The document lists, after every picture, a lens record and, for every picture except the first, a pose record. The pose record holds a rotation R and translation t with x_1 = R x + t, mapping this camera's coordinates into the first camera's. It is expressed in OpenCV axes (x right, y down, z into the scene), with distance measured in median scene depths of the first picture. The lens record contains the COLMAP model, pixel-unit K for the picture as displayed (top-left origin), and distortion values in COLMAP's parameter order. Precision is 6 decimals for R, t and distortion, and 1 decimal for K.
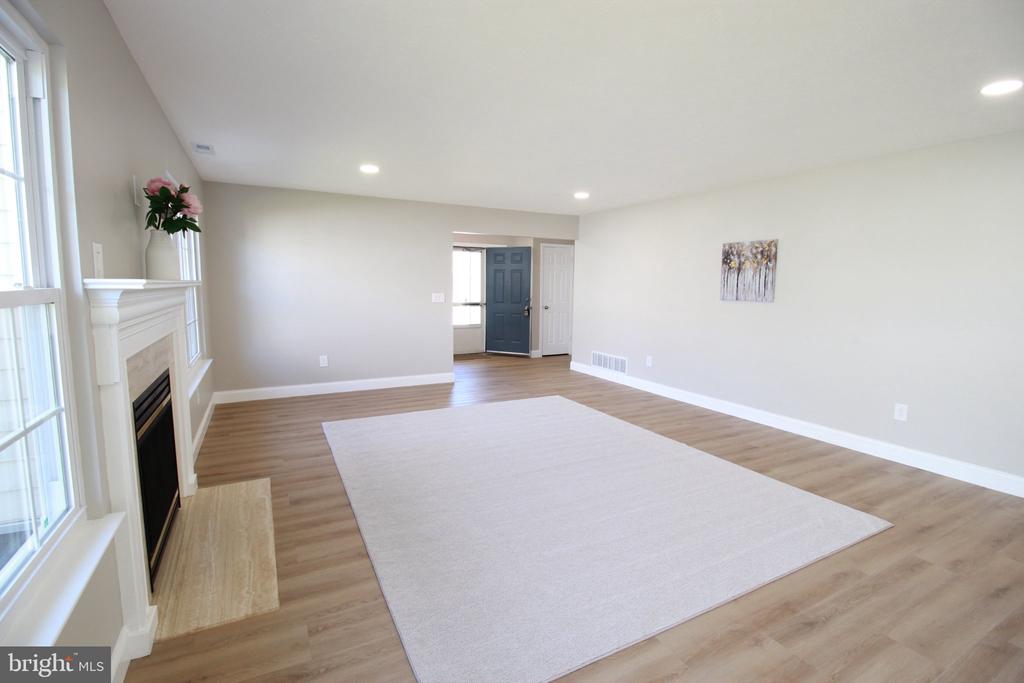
lens RADIAL K [[474.9, 0, 517.4], [0, 474.9, 335.8], [0, 0, 1]] dist [-0.002656, -0.010502]
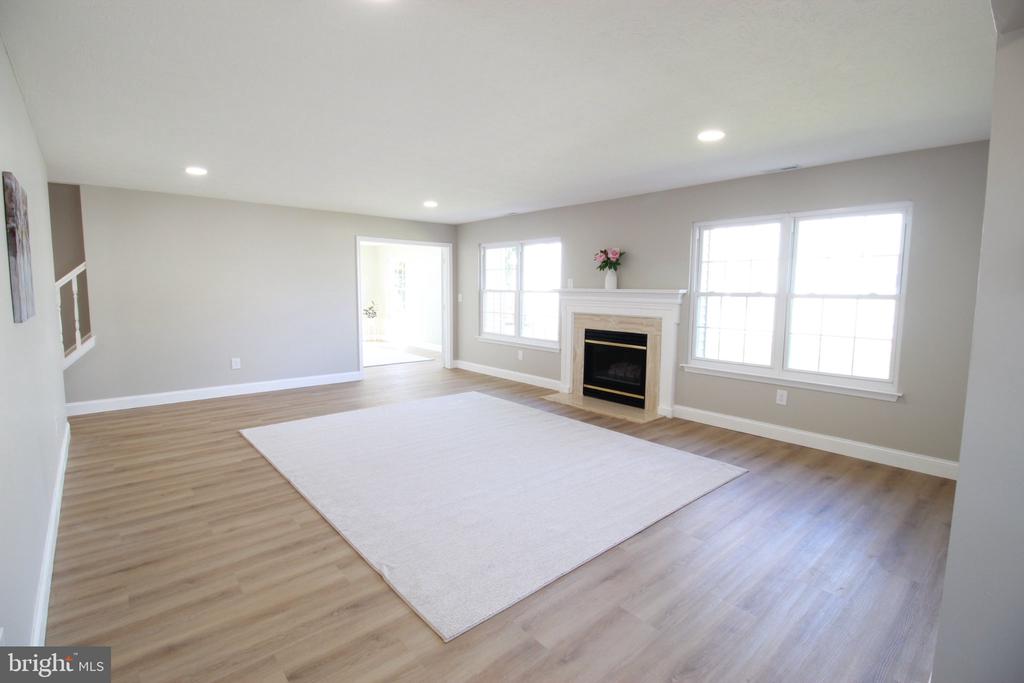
lens RADIAL K [[474.9, 0, 522.9], [0, 474.9, 339.0], [0, 0, 1]] dist [-0.002656, -0.010502]
pose [[-0.969476, 0.006371, -0.245104, 0.162803], [-0.046555, 0.976694, 0.209527, -0.203582], [0.240727, 0.214542, -0.946585, 1.846005]]
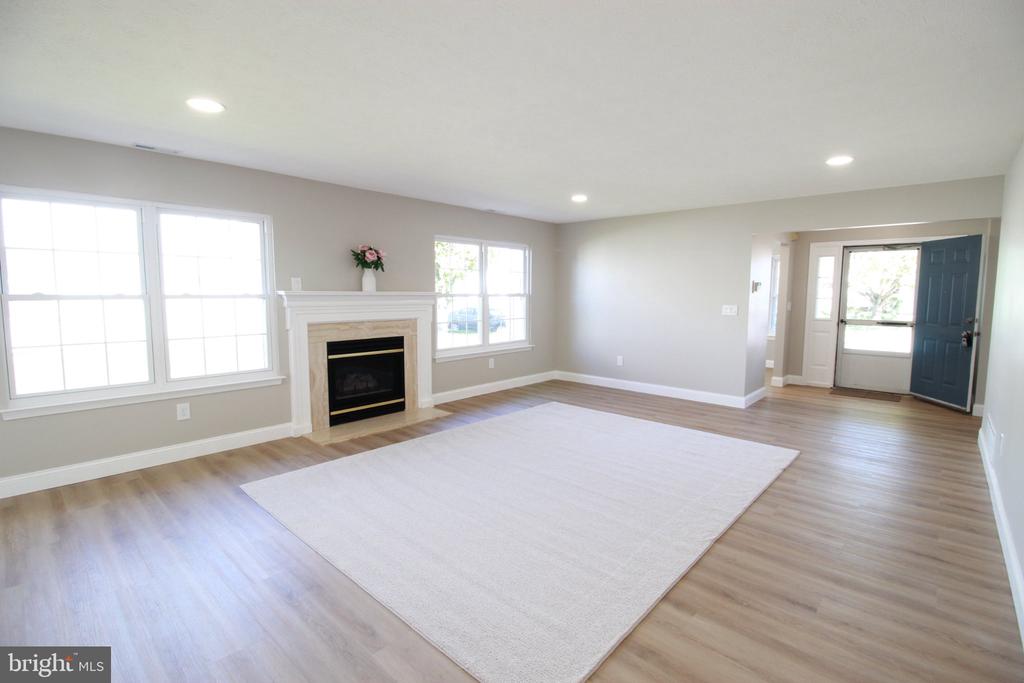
lens RADIAL K [[474.9, 0, 513.6], [0, 474.9, 336.0], [0, 0, 1]] dist [-0.002656, -0.010502]
pose [[0.335848, 0.075687, -0.938870, 0.855240], [-0.103594, 0.993688, 0.043048, -0.044698], [0.936202, 0.082804, 0.341569, 0.507195]]
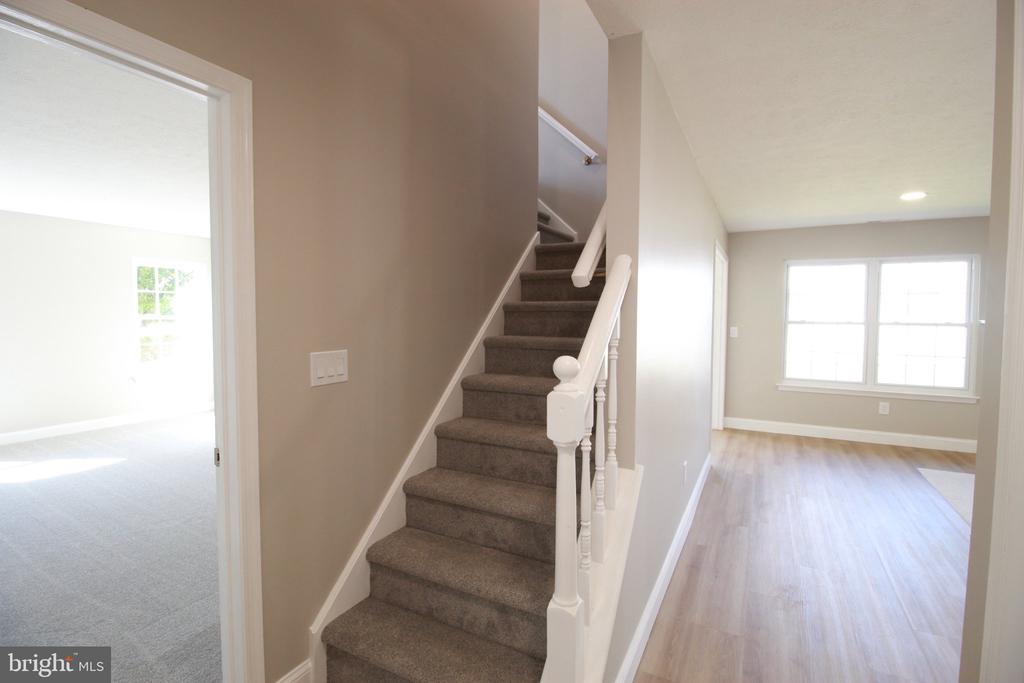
lens RADIAL K [[474.9, 0, 512.2], [0, 474.9, 335.2], [0, 0, 1]] dist [-0.002656, -0.010502]
pose [[-0.831072, 0.008544, -0.556099, 1.934371], [-0.075838, 0.988802, 0.128529, -0.103187], [0.550970, 0.148990, -0.821118, 0.946316]]
